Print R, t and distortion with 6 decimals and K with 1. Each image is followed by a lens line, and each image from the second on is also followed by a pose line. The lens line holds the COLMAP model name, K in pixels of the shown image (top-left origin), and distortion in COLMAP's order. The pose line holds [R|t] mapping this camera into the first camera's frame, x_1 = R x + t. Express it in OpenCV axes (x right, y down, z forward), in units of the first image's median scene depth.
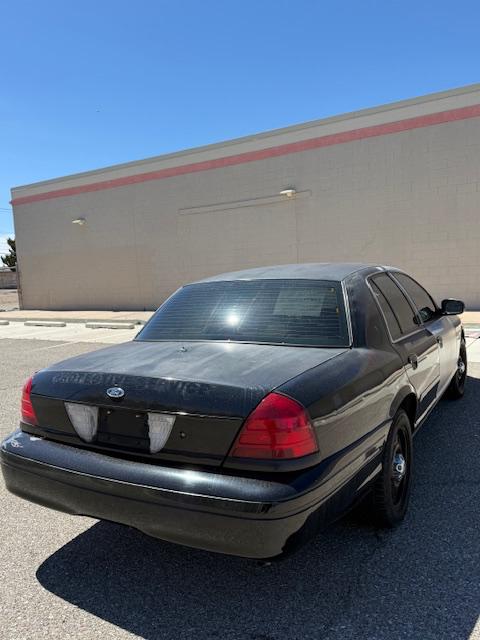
lens RADIAL K [[514.2, 0, 240.0], [0, 514.2, 320.0], [0, 0, 1]] dist [0.054383, -0.105813]
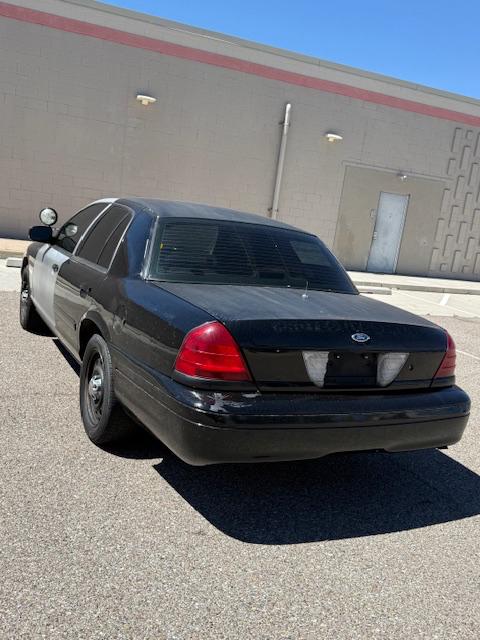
lens RADIAL K [[594.9, 0, 240.0], [0, 594.9, 320.0], [0, 0, 1]] dist [0.134375, -0.241745]
pose [[0.527131, -0.028410, 0.849309, -1.357032], [-0.080479, 0.993280, 0.083177, 0.017331], [-0.845965, -0.112197, 0.521302, 0.523474]]
